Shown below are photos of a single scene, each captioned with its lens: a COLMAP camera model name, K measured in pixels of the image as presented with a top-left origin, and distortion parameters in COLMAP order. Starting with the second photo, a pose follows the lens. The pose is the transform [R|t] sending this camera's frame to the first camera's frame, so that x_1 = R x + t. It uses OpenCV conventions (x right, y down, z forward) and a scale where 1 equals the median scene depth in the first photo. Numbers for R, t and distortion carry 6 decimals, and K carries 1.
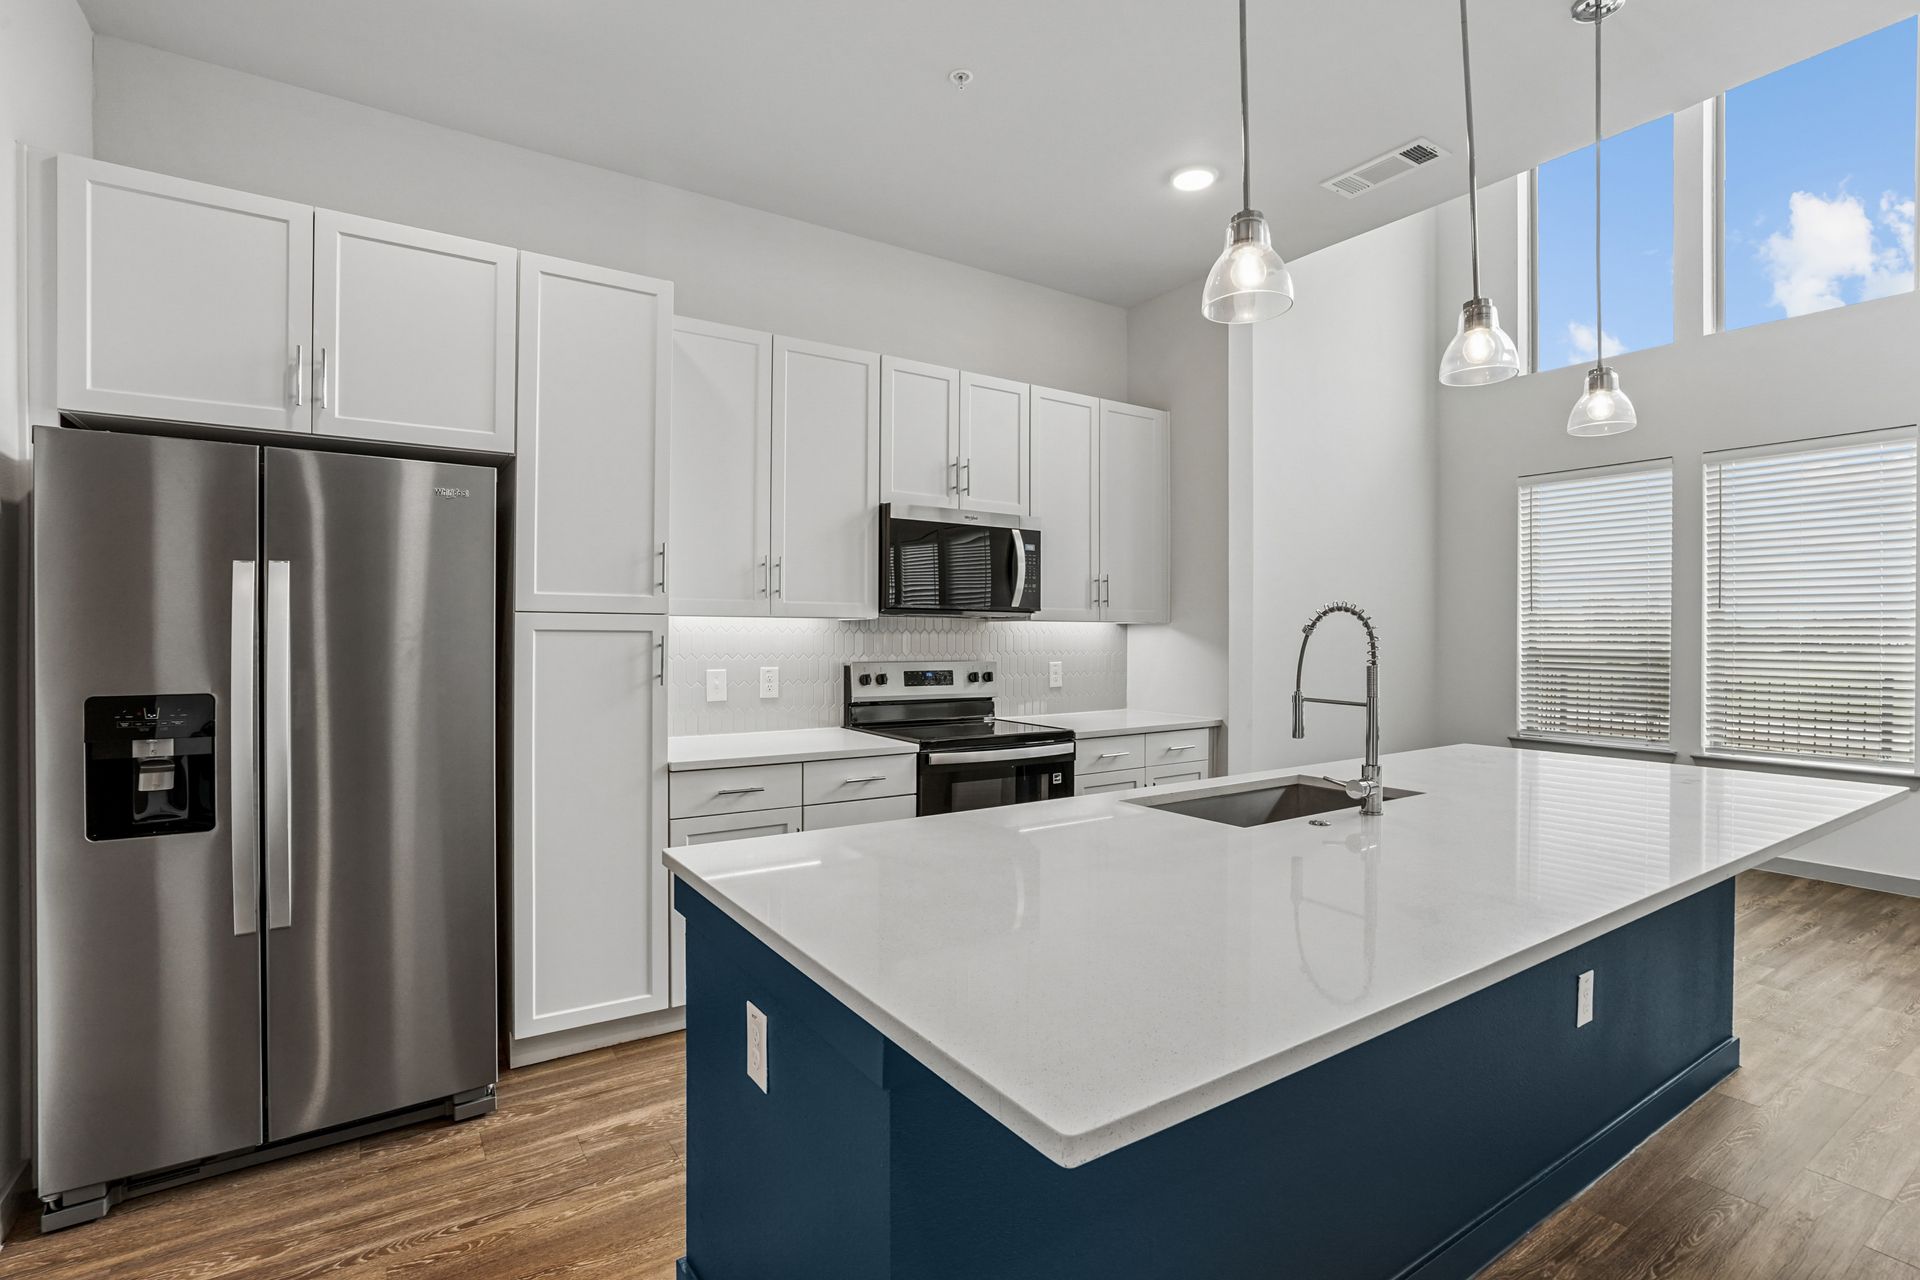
lens RADIAL K [[918.8, 0, 960.0], [0, 918.8, 640.0], [0, 0, 1]] dist [-0.066296, -0.000983]
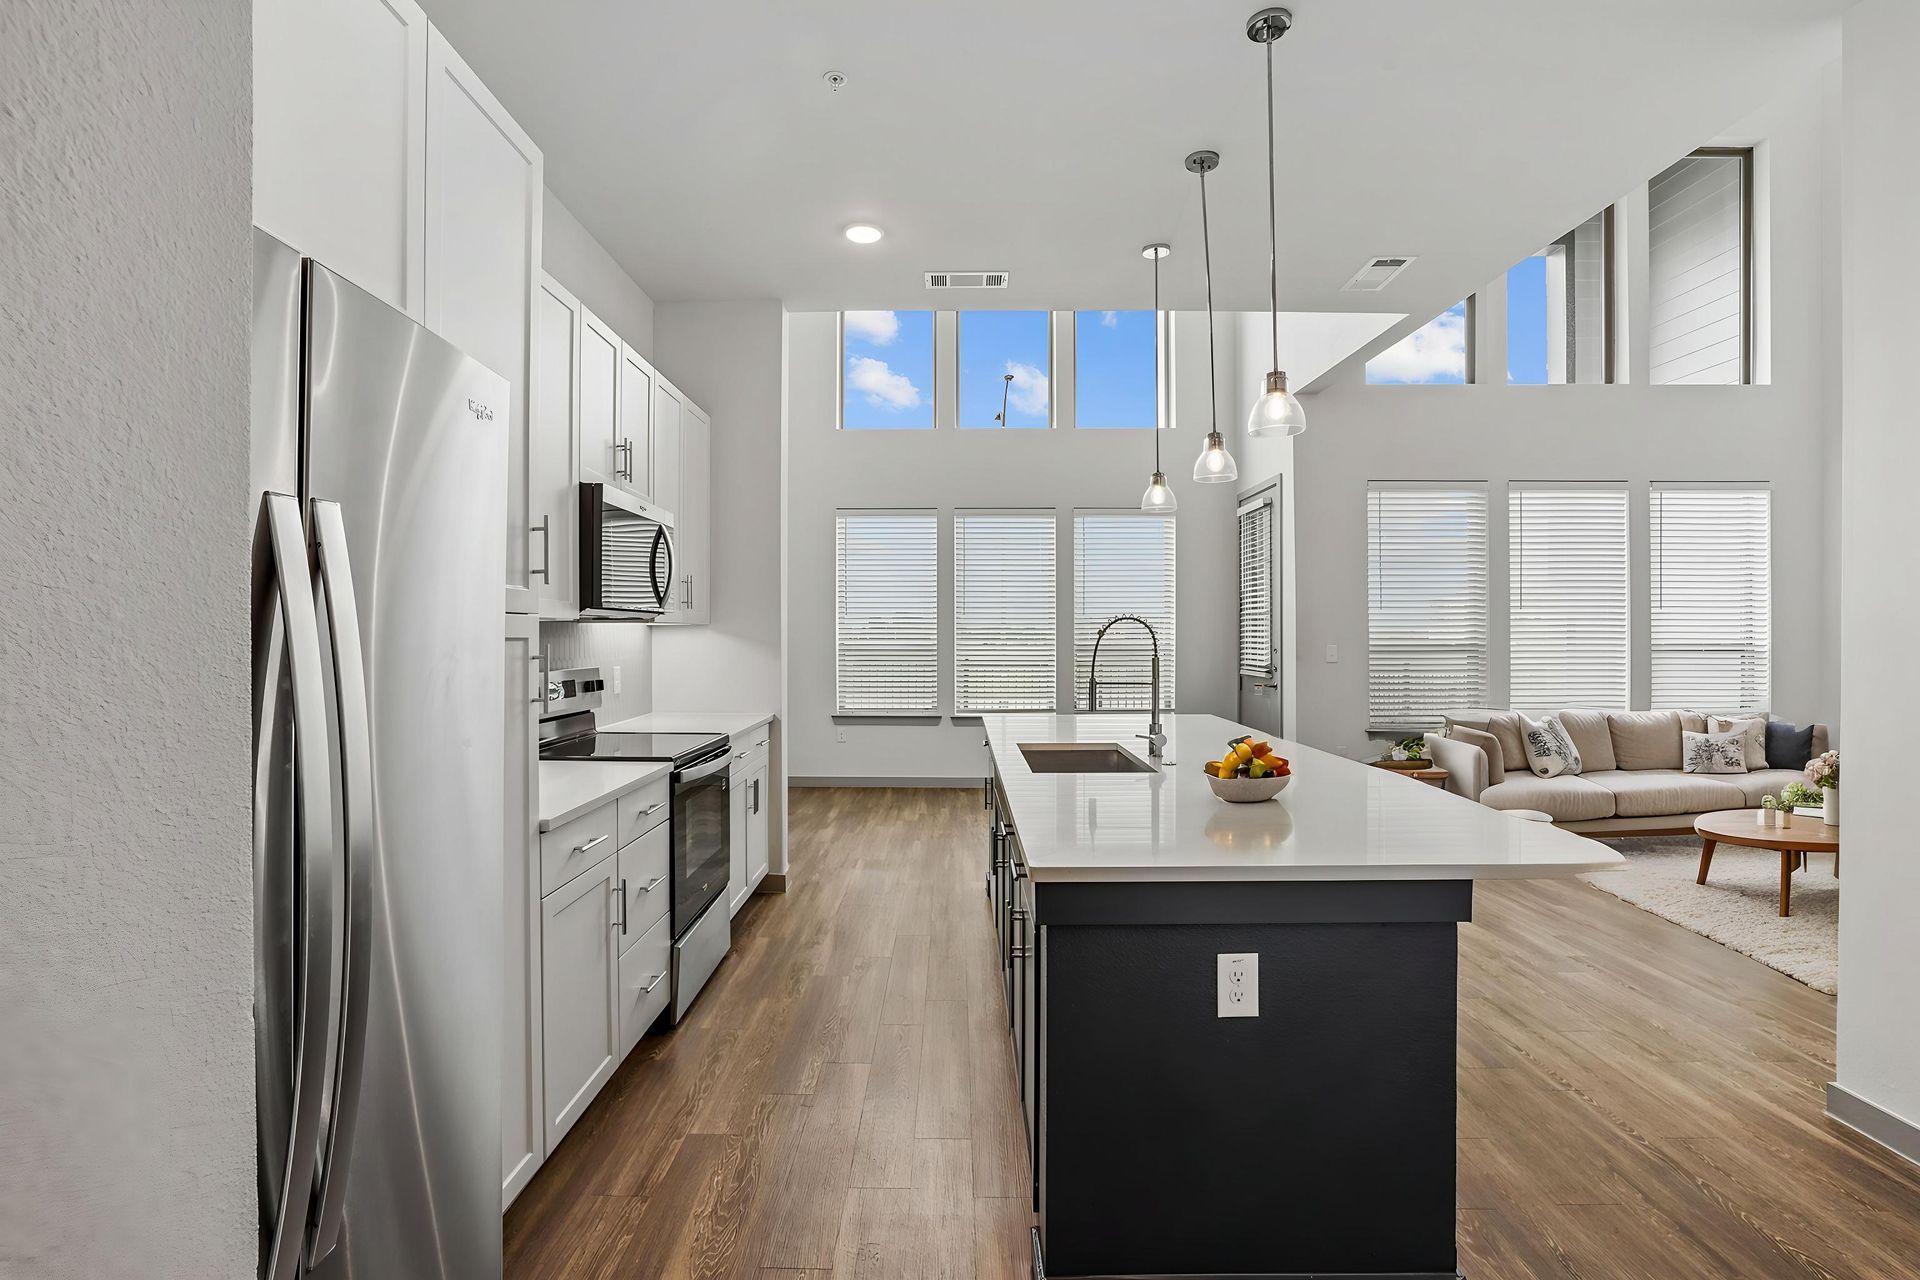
lens RADIAL K [[892.1, 0, 958.9], [0, 892.1, 620.4], [0, 0, 1]] dist [-0.026126, 0.011883]
pose [[0.558103, 0.008032, 0.829733, -0.552658], [0.008864, 0.999838, -0.015640, -0.007525], [-0.829725, 0.016084, 0.557941, 0.257300]]
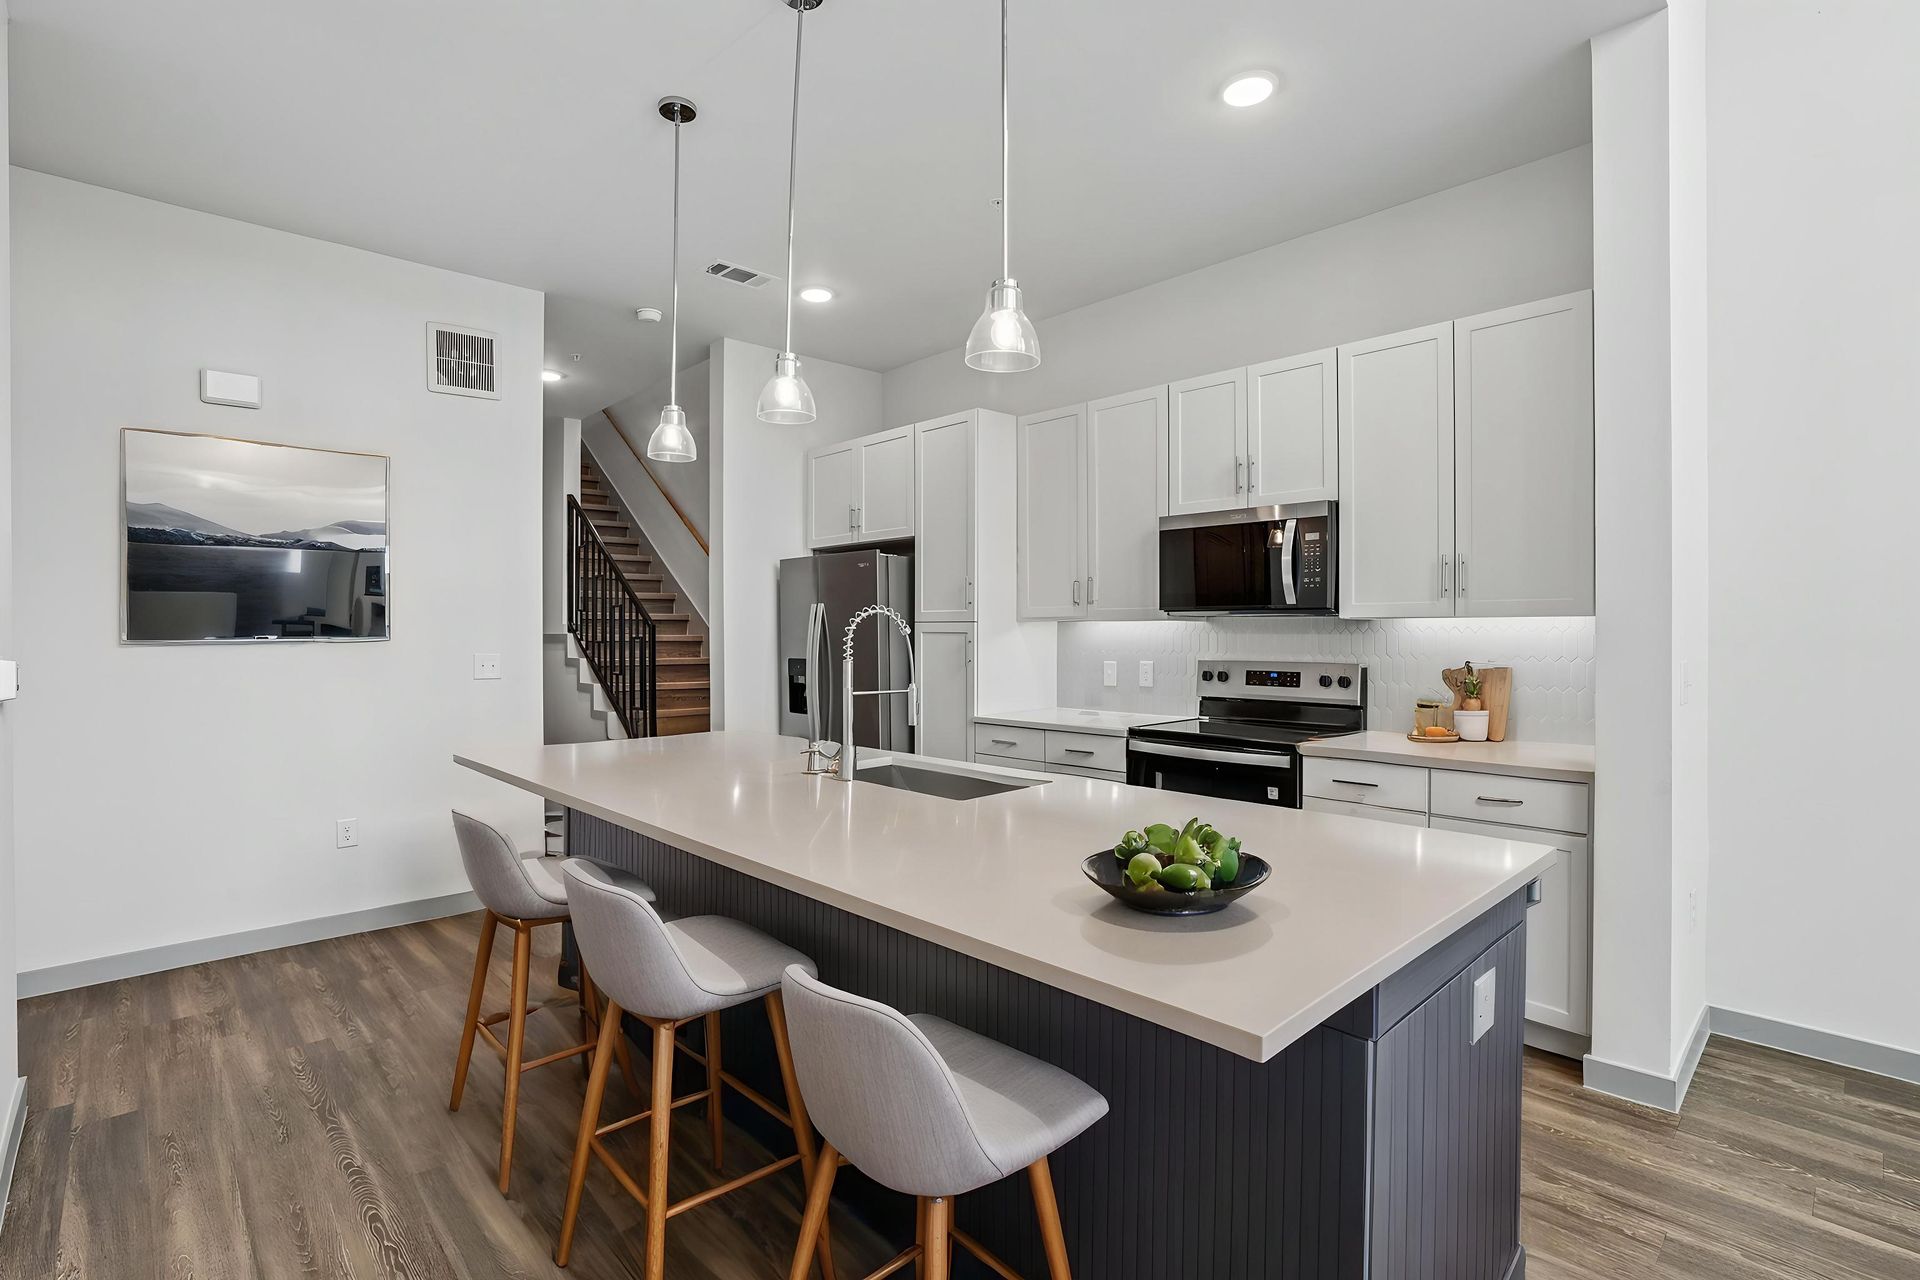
lens RADIAL K [[918.8, 0, 960.0], [0, 918.8, 640.0], [0, 0, 1]] dist [-0.066296, -0.000983]
pose [[0.159726, 0.001200, -0.987161, 0.955433], [-0.007776, 0.999970, -0.000043, 0.002910], [0.987131, 0.007683, 0.159730, 0.557753]]
